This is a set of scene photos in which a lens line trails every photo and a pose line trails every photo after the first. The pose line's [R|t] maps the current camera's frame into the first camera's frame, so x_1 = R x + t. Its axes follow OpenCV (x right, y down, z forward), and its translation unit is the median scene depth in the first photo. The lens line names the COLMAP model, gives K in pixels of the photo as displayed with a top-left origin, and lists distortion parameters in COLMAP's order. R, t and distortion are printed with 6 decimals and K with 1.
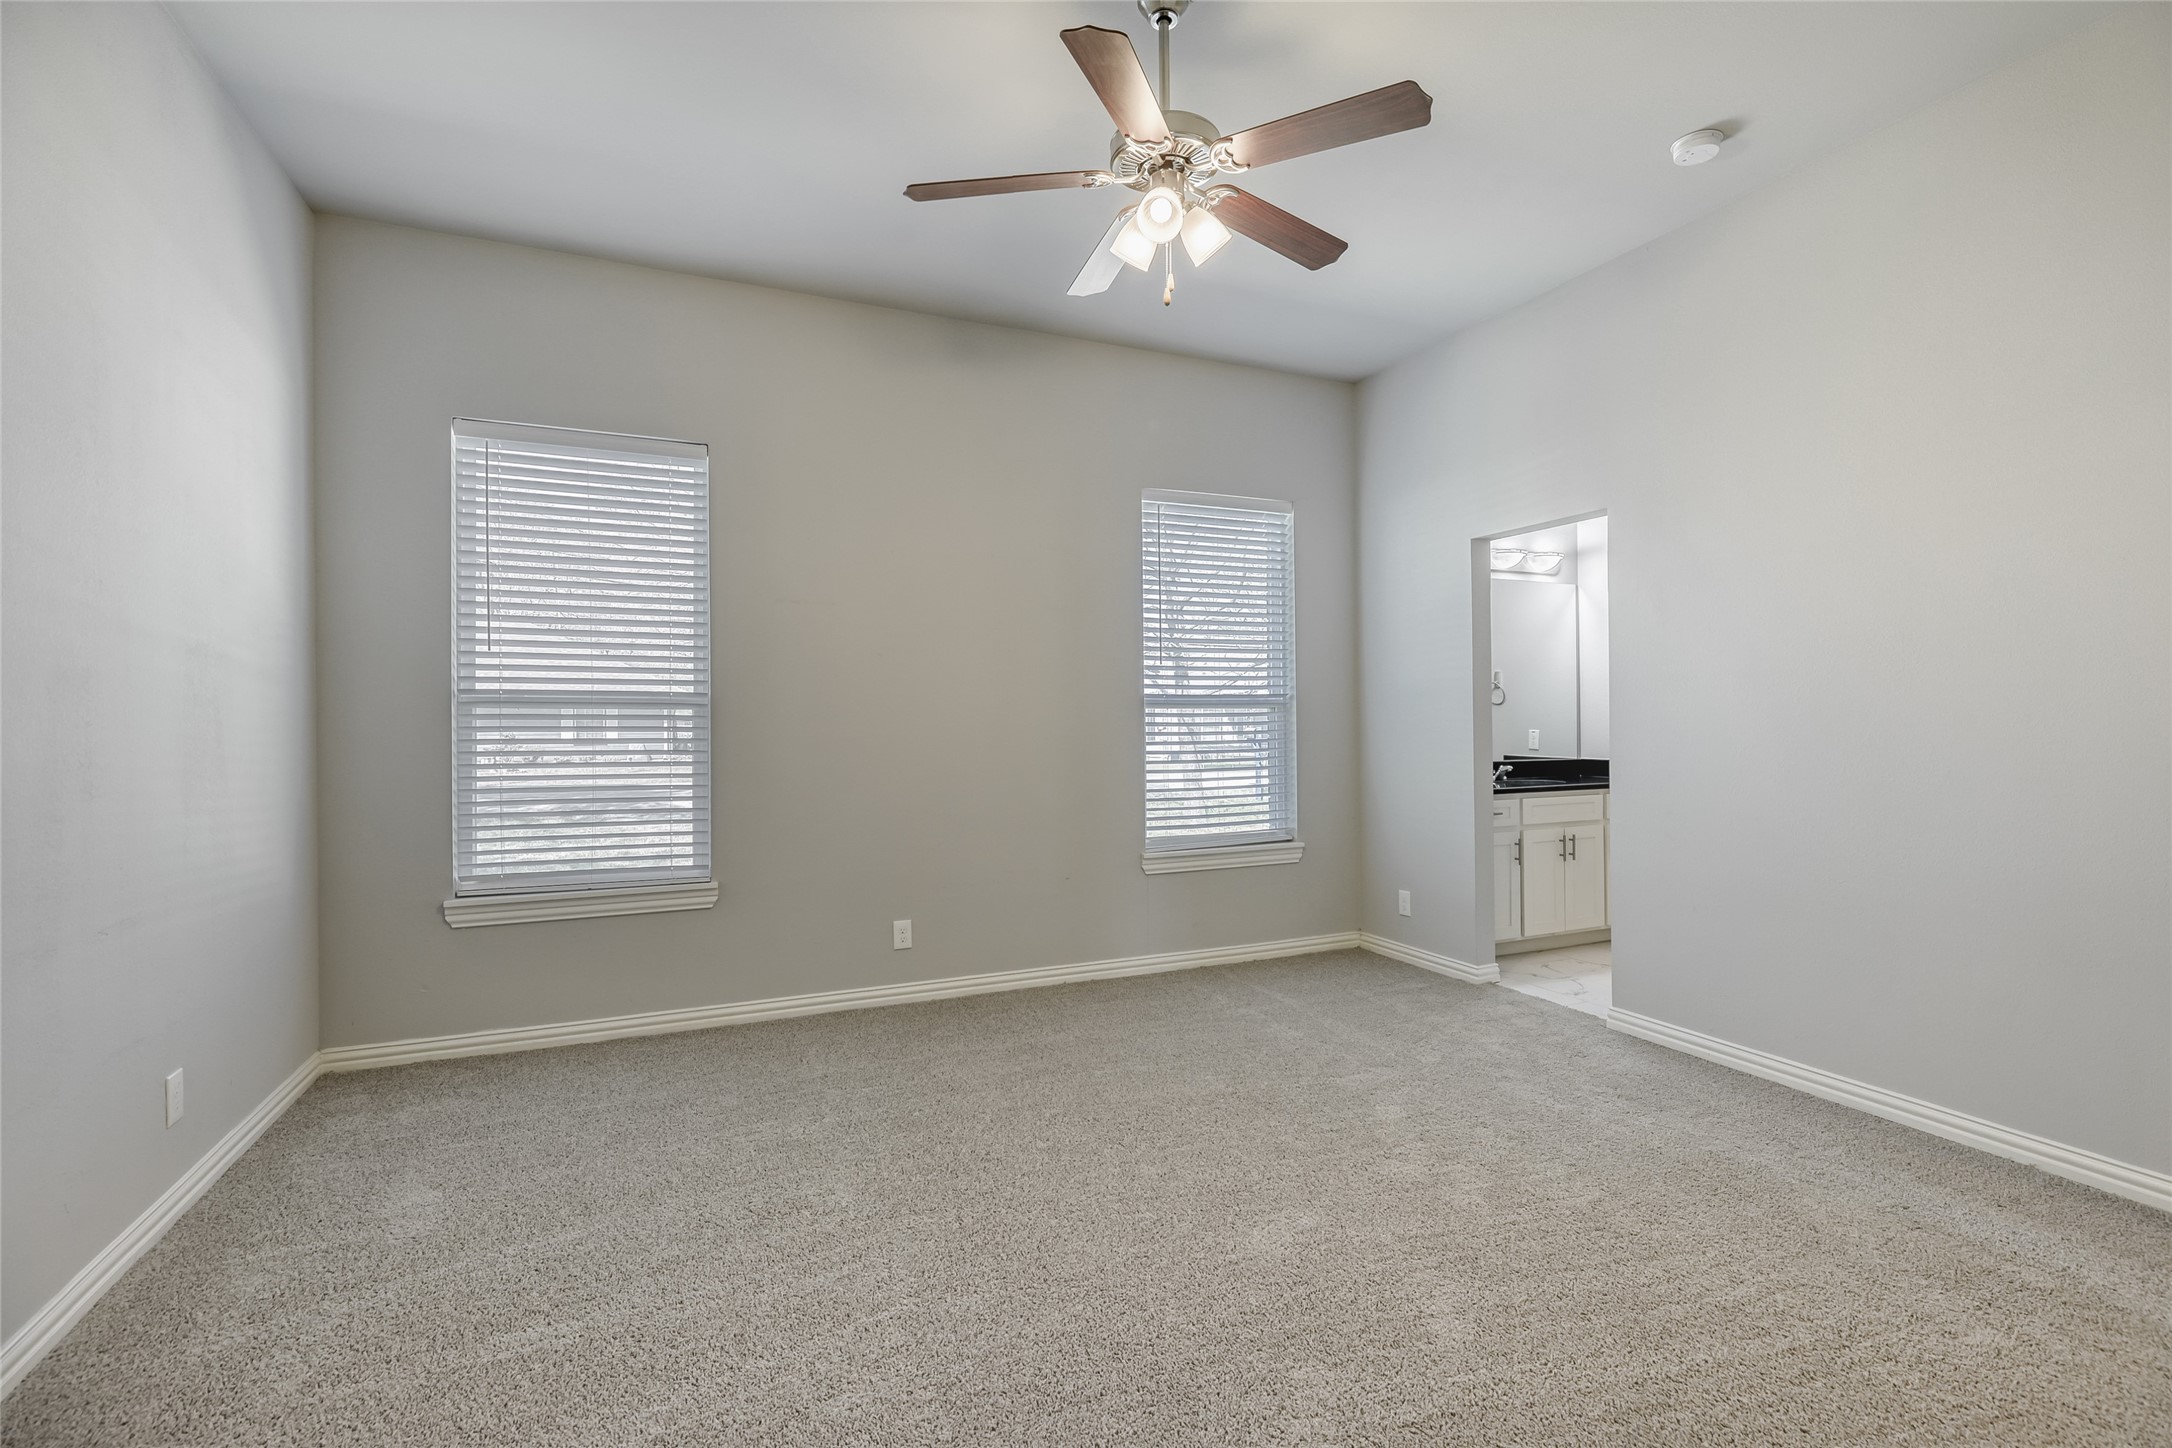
lens RADIAL K [[999.1, 0, 1086.0], [0, 999.1, 724.0], [0, 0, 1]] dist [0.004986, 0.000336]
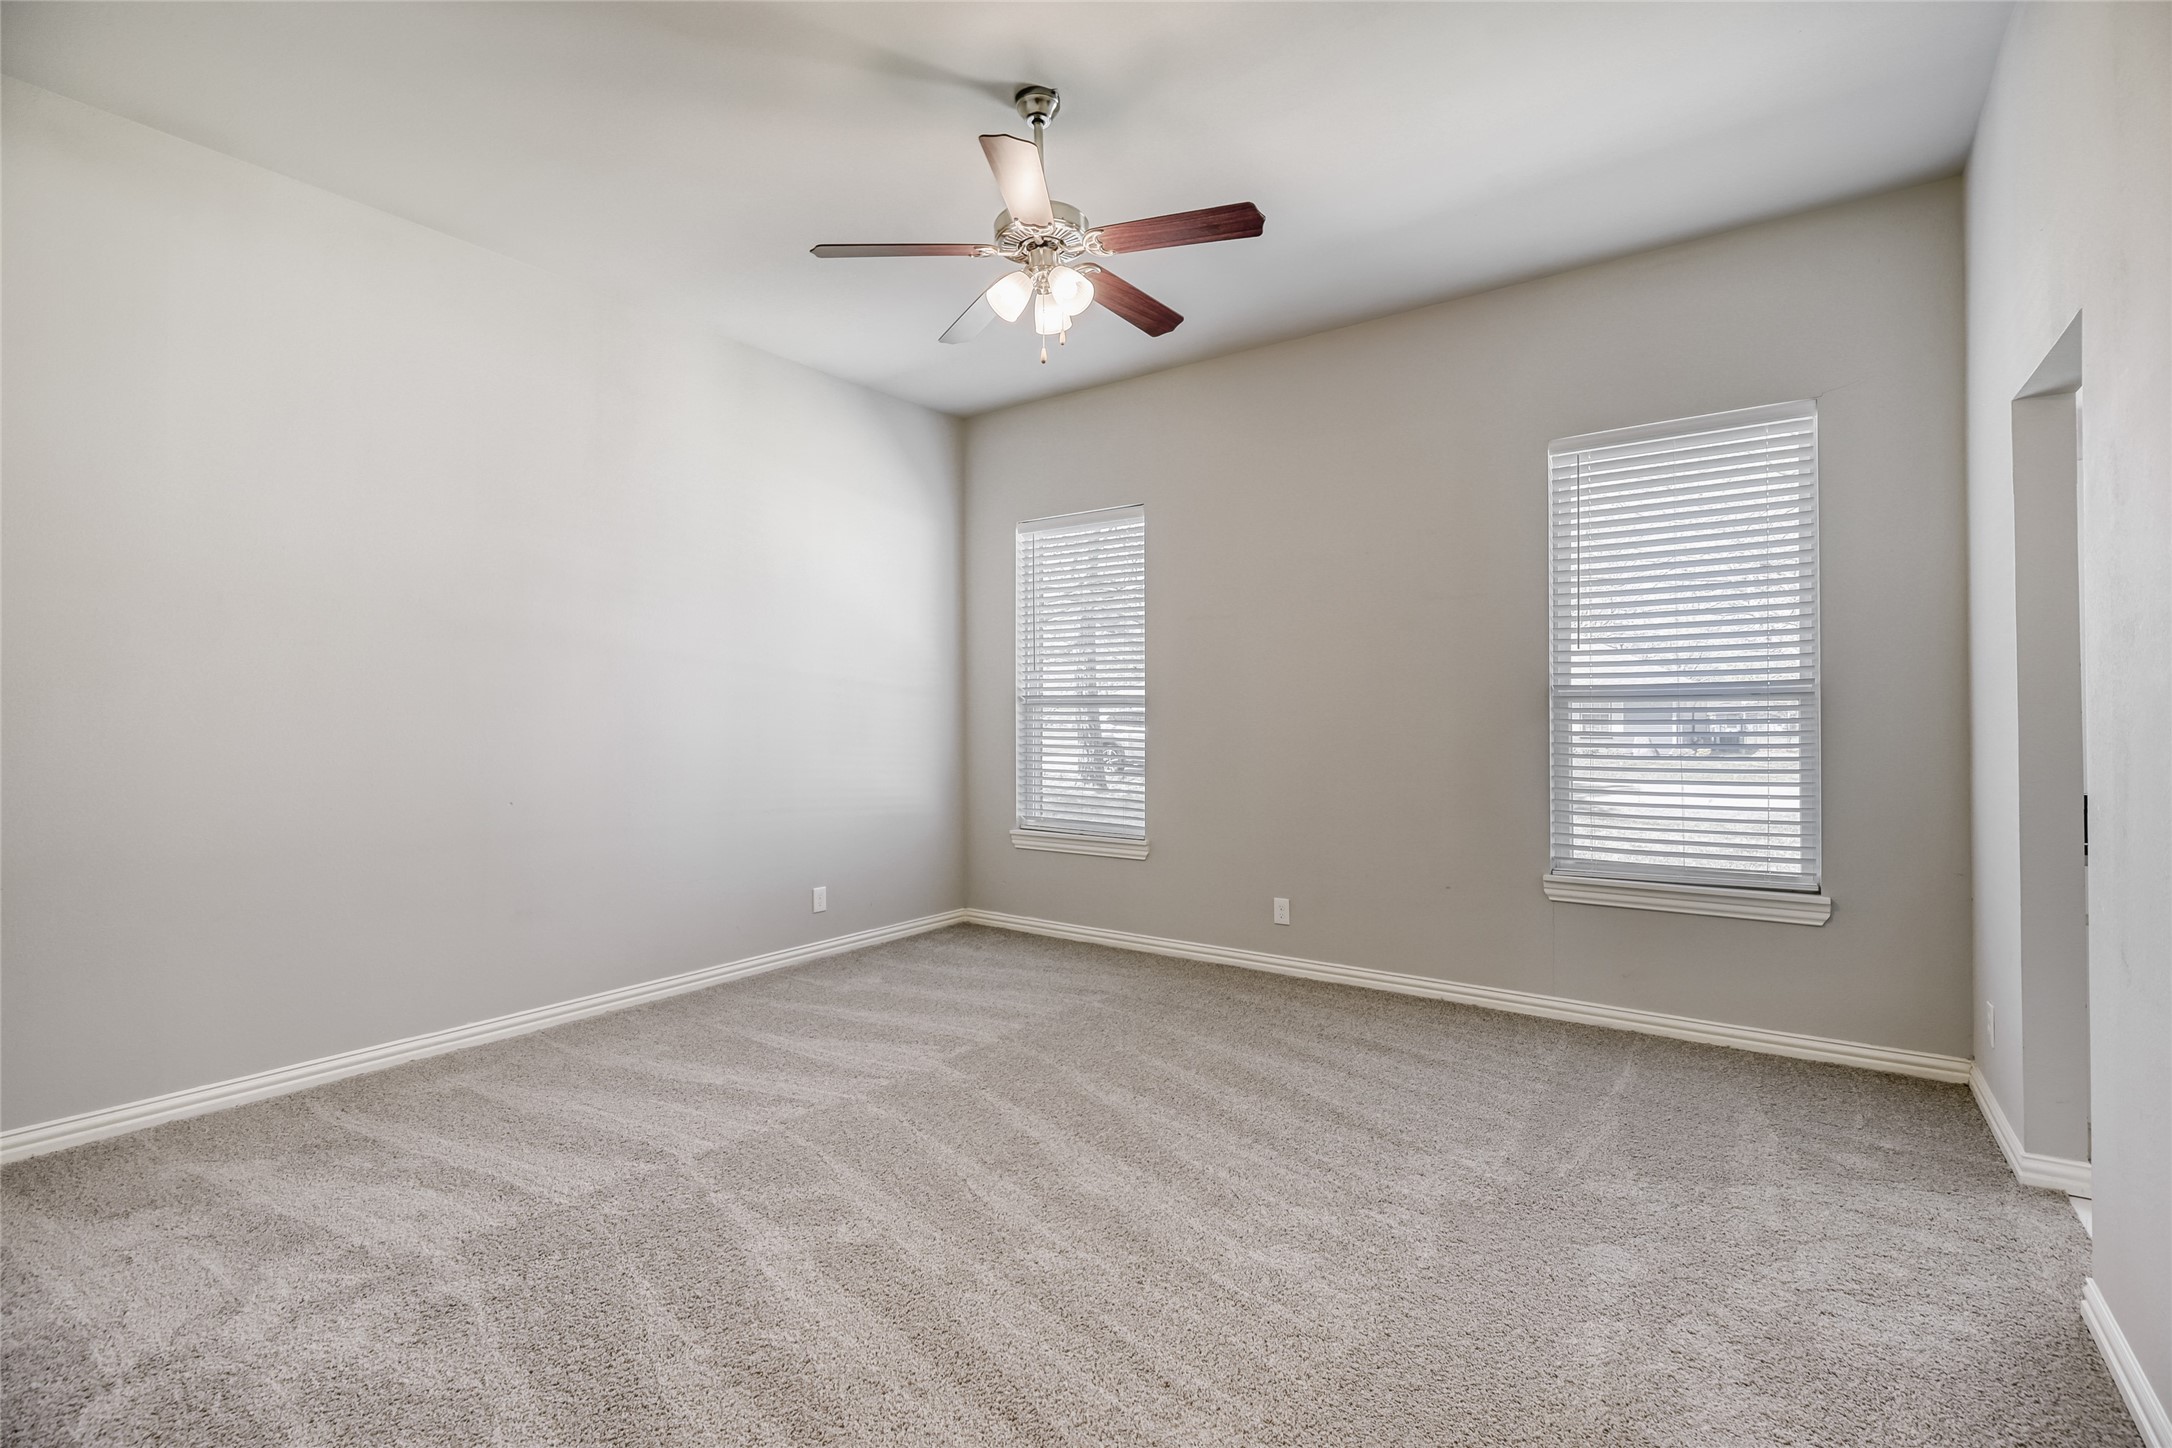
lens RADIAL K [[971.9, 0, 1098.8], [0, 971.9, 714.3], [0, 0, 1]] dist [-0.003204, 0.000391]
pose [[0.504563, 0.000290, -0.863375, 0.110741], [-0.002379, 0.999997, -0.001055, -0.000712], [0.863371, 0.002587, 0.504562, 0.049855]]
